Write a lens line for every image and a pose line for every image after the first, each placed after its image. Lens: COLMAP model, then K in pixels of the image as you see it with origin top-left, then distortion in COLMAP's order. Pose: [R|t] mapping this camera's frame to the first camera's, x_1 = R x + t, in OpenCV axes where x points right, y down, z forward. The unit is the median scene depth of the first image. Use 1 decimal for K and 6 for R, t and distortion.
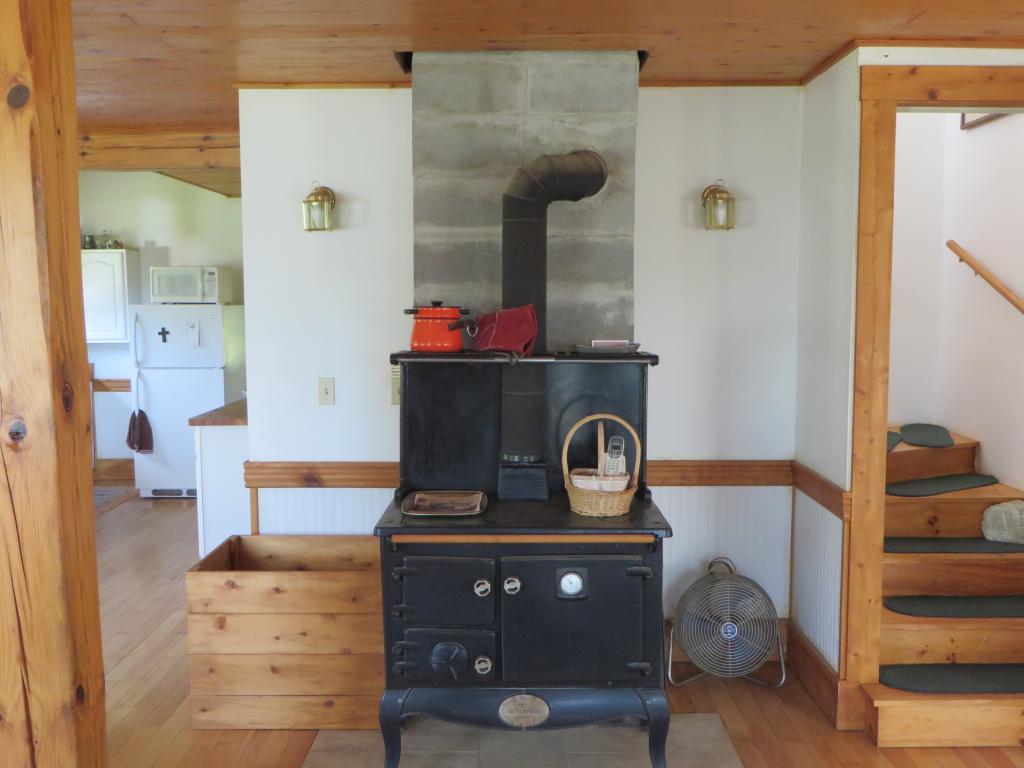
lens RADIAL K [[953.2, 0, 516.1], [0, 953.2, 384.2], [0, 0, 1]] dist [-0.010088, 0.000000]
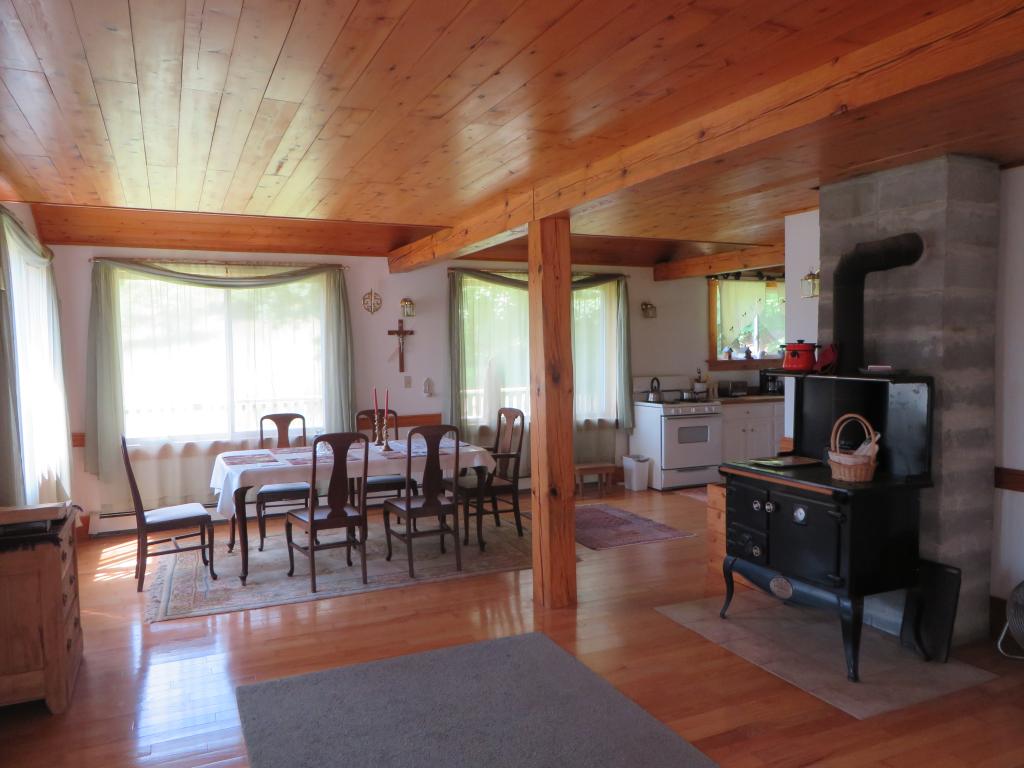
lens RADIAL K [[766.8, 0, 513.1], [0, 766.8, 386.0], [0, 0, 1]] dist [-0.011506, -0.002652]
pose [[0.405347, 0.046854, -0.912962, 0.657924], [-0.072618, 0.997180, 0.018934, 0.002152], [0.911274, 0.058623, 0.407606, 0.010233]]
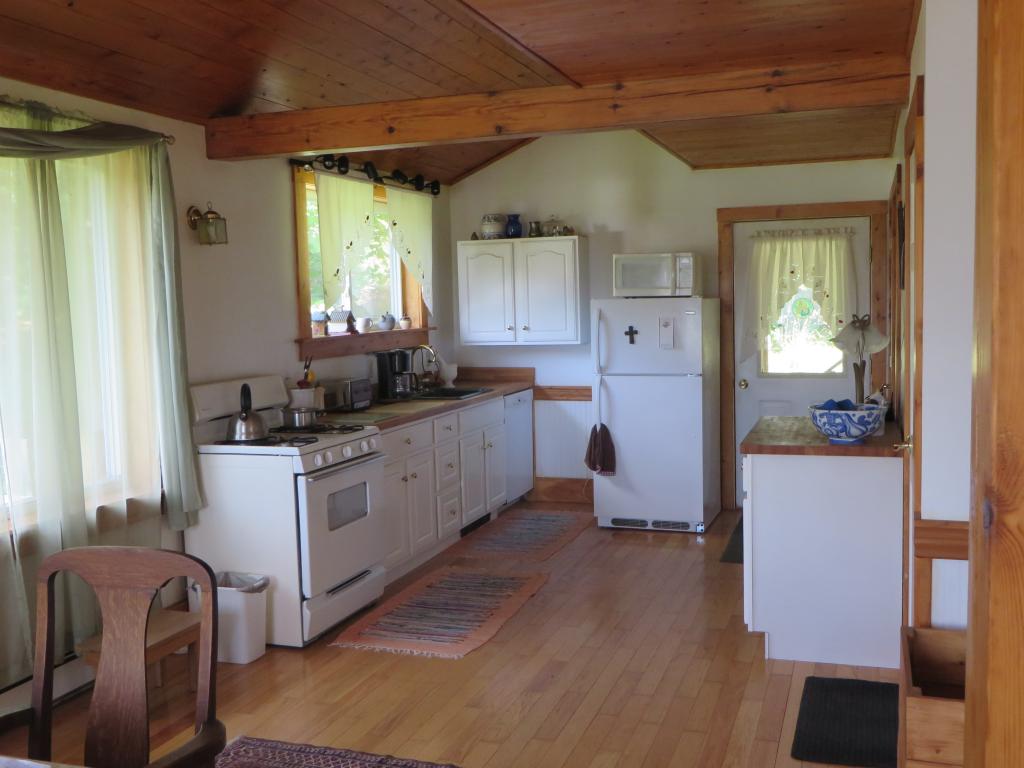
lens RADIAL K [[1027.8, 0, 510.6], [0, 1027.8, 383.4], [0, 0, 1]] dist [-0.017477, 0.000000]
pose [[0.943539, 0.009397, -0.331128, -0.250758], [-0.010655, 0.999941, -0.001983, -0.009207], [0.331090, 0.005399, 0.943584, 0.165418]]
